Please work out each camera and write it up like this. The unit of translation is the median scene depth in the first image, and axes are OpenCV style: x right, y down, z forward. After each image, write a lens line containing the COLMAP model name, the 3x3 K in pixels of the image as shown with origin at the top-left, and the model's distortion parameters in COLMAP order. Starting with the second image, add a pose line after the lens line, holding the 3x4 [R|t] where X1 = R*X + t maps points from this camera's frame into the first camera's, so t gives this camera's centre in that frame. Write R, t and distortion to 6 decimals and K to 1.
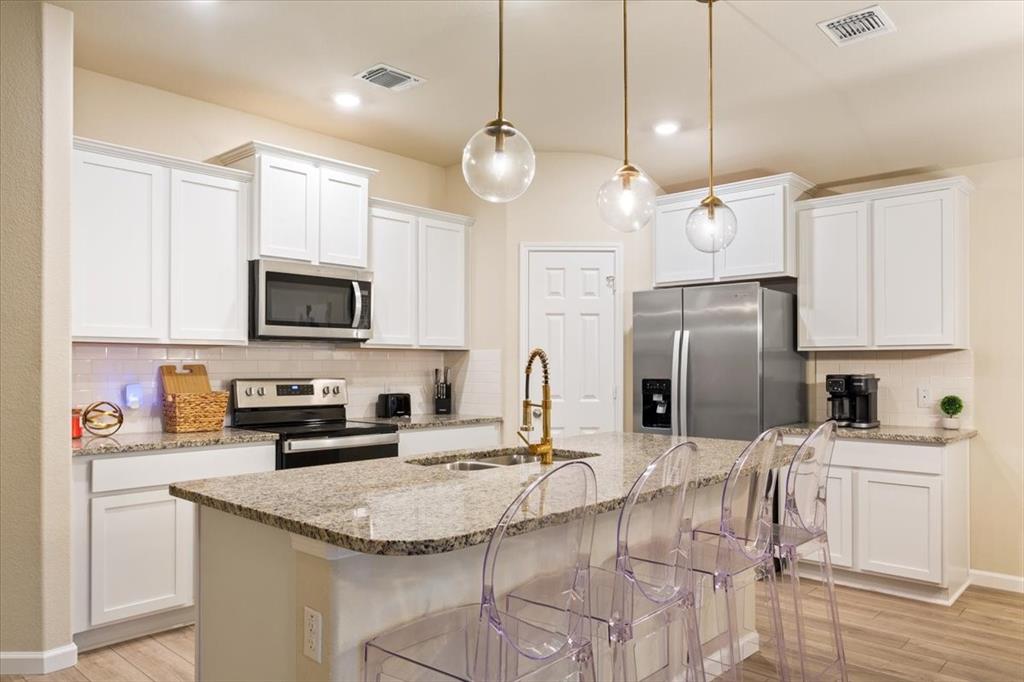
lens RADIAL K [[751.7, 0, 529.6], [0, 751.7, 363.7], [0, 0, 1]] dist [-0.004410, 0.000414]
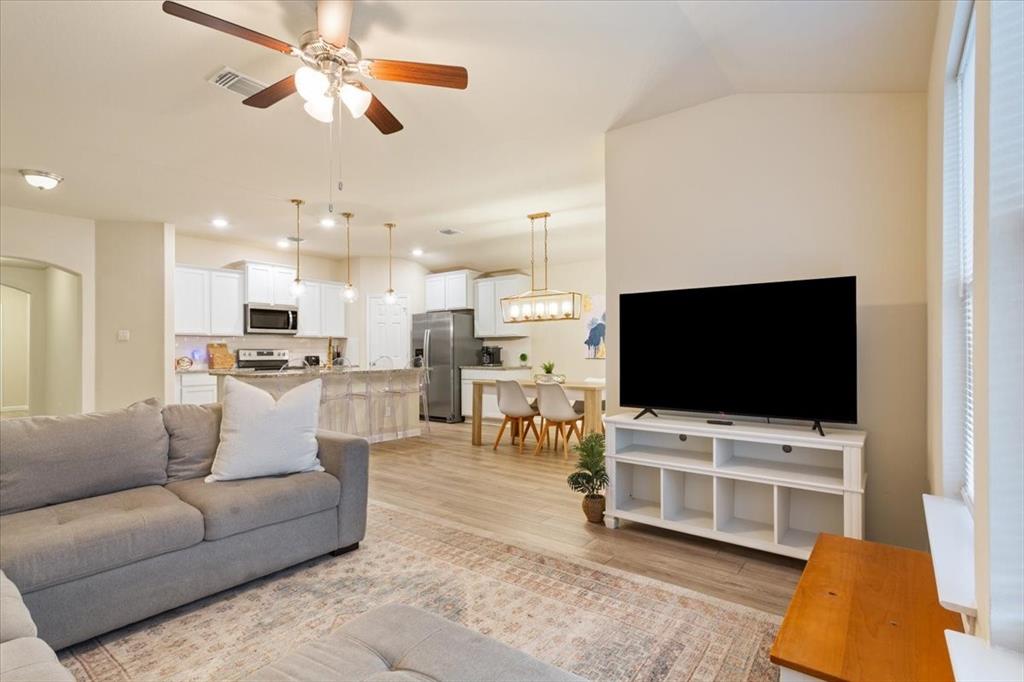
lens RADIAL K [[504.7, 0, 546.5], [0, 504.7, 342.9], [0, 0, 1]] dist [-0.000271, 0.000037]
pose [[0.992035, -0.006663, 0.125788, 0.411461], [0.008395, 0.999877, -0.013241, 0.028521], [-0.125685, 0.014192, 0.991969, -0.802102]]
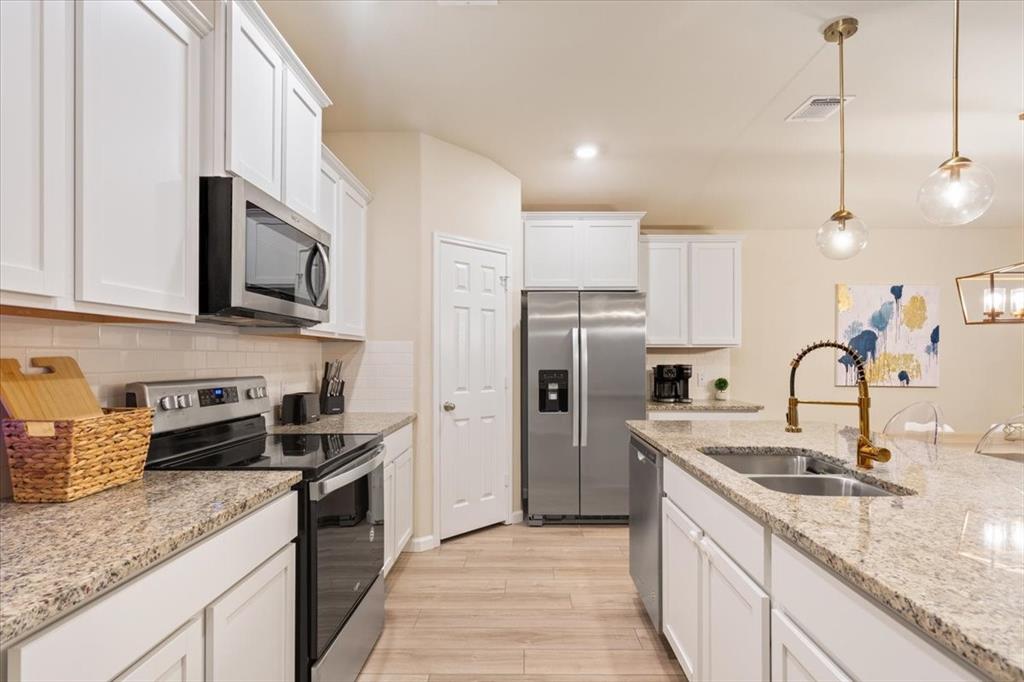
lens RADIAL K [[506.3, 0, 541.9], [0, 506.3, 357.3], [0, 0, 1]] dist [0.002541, 0.000865]
pose [[0.733699, 0.001101, 0.679474, -0.399356], [-0.002300, 0.999997, 0.000863, 0.000412], [-0.679471, -0.002195, 0.733699, 0.483237]]
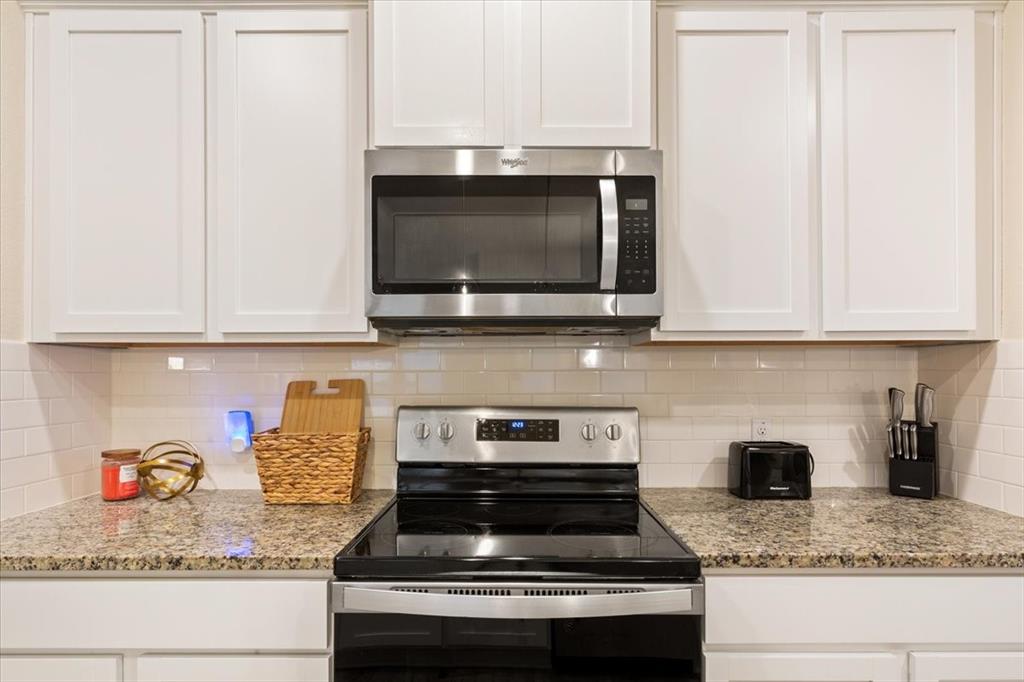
lens RADIAL K [[525.6, 0, 509.8], [0, 525.6, 370.3], [0, 0, 1]] dist [-0.000270, 0.000412]
pose [[0.662240, -0.007631, -0.749253, -0.051177], [0.003994, 0.999970, -0.006654, -0.002570], [0.749281, 0.001414, 0.662251, 0.752239]]
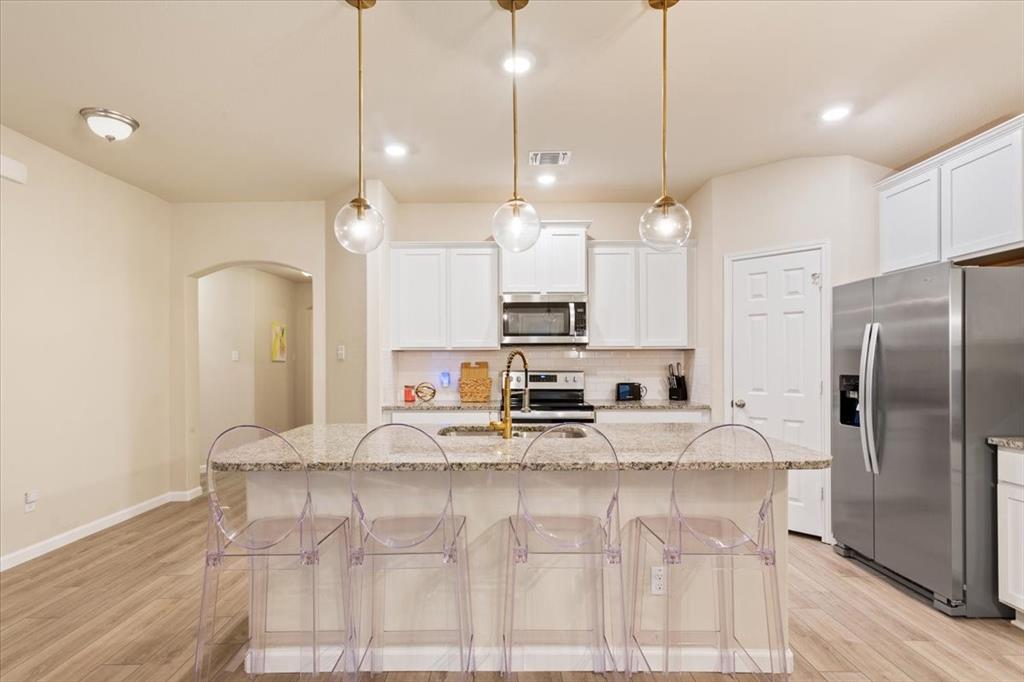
lens RADIAL K [[524.3, 0, 488.0], [0, 524.3, 361.2], [0, 0, 1]] dist [-0.002056, 0.000435]
pose [[0.652591, -0.004016, -0.757699, 0.405790], [0.005411, 0.999985, -0.000640, 0.000683], [0.757691, -0.003682, 0.652603, 0.228347]]
